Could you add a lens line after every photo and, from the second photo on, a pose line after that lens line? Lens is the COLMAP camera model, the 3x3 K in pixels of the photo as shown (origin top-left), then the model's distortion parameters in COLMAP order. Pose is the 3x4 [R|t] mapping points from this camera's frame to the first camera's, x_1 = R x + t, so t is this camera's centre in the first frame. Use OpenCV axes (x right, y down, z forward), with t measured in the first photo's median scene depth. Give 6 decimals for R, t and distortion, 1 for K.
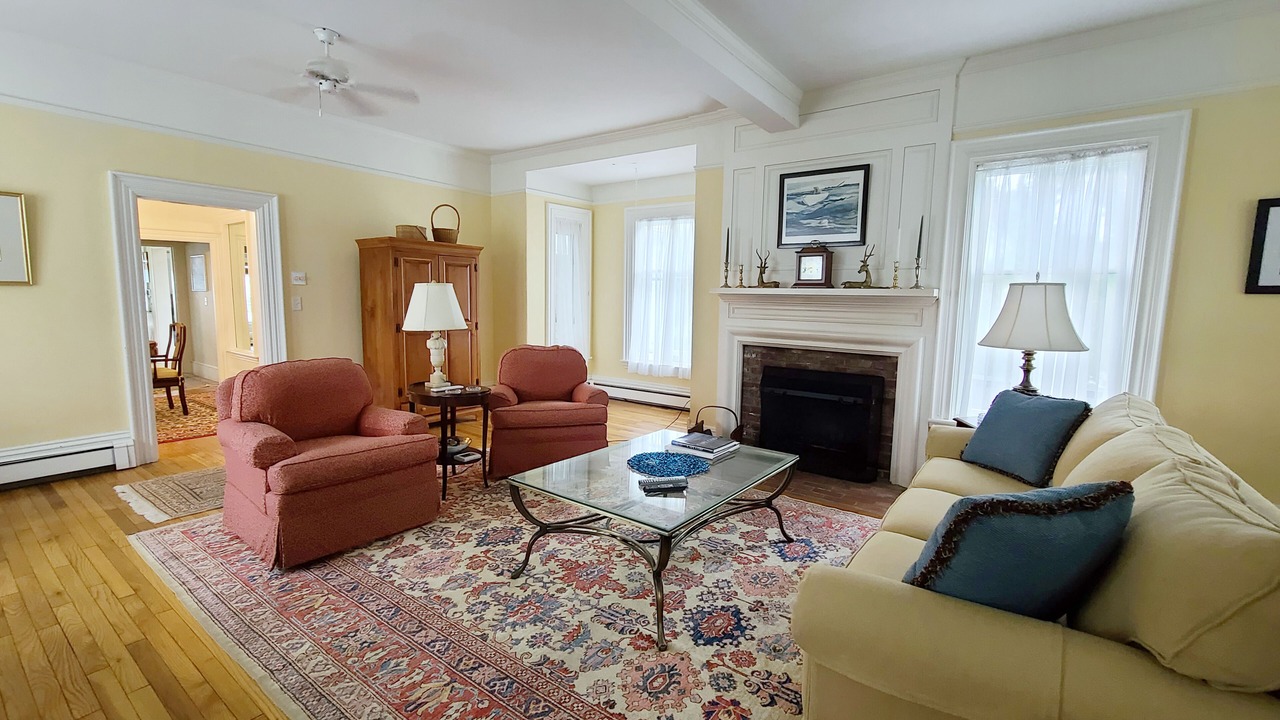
lens RADIAL K [[555.0, 0, 640.5], [0, 555.0, 358.5], [0, 0, 1]] dist [-0.000821, -0.000499]
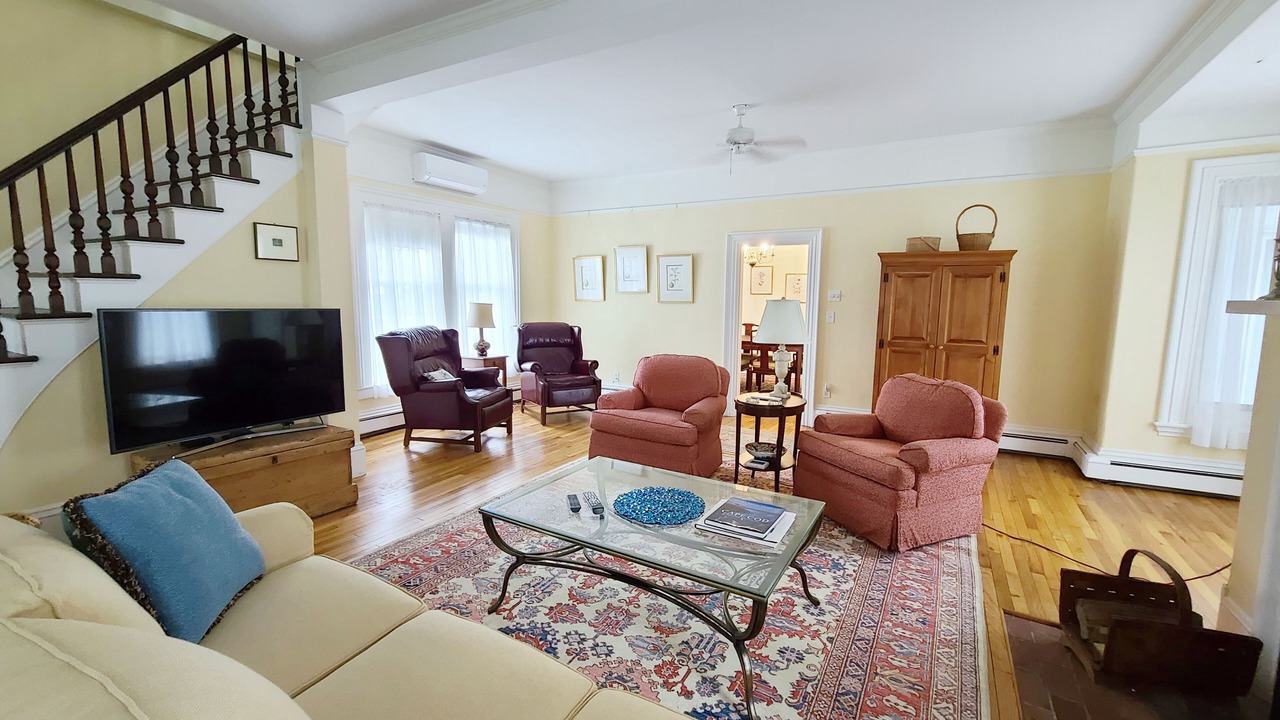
lens RADIAL K [[531.1, 0, 635.5], [0, 531.1, 363.7], [0, 0, 1]] dist [-0.006499, 0.001875]
pose [[0.103702, 0.107682, -0.988762, 0.581150], [-0.118791, 0.988347, 0.095178, -0.072838], [0.987489, 0.107586, 0.115285, 0.575714]]
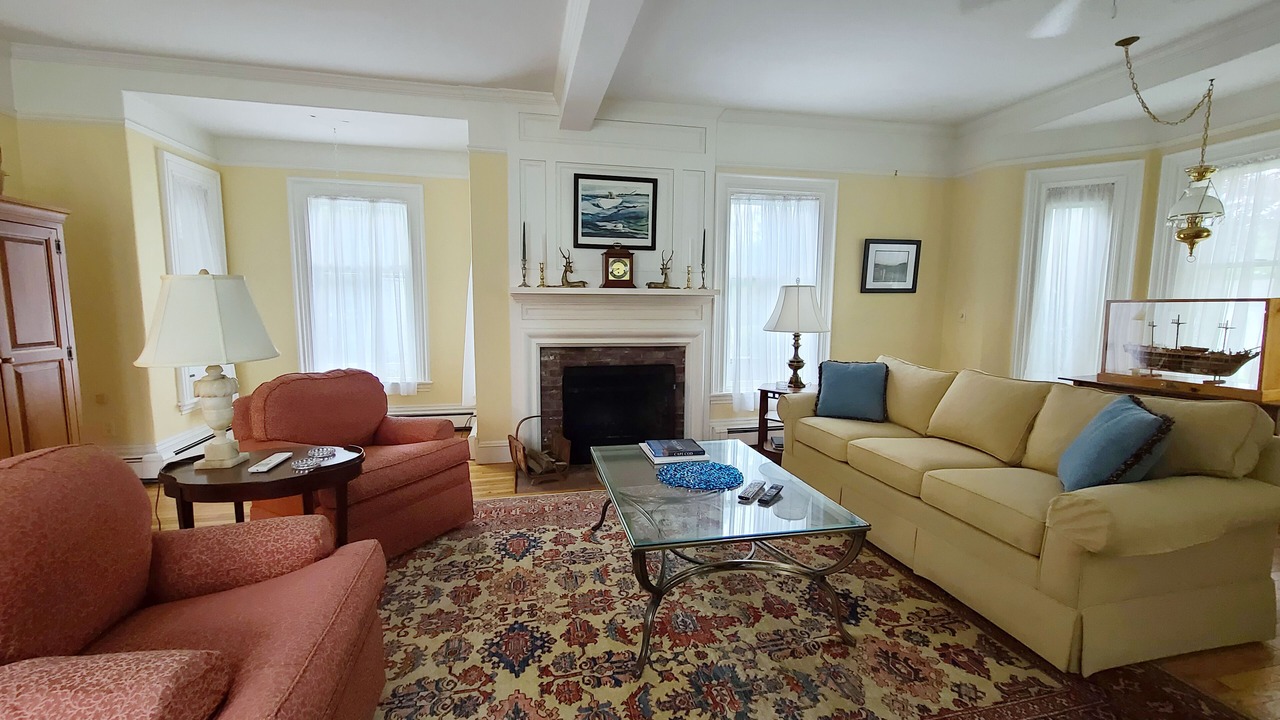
lens RADIAL K [[531.1, 0, 643.6], [0, 531.1, 356.7], [0, 0, 1]] dist [-0.006499, 0.001875]
pose [[0.650236, -0.091865, 0.754158, -0.458785], [0.089619, 0.995007, 0.043933, -0.039094], [-0.754428, 0.039020, 0.655222, 0.326311]]
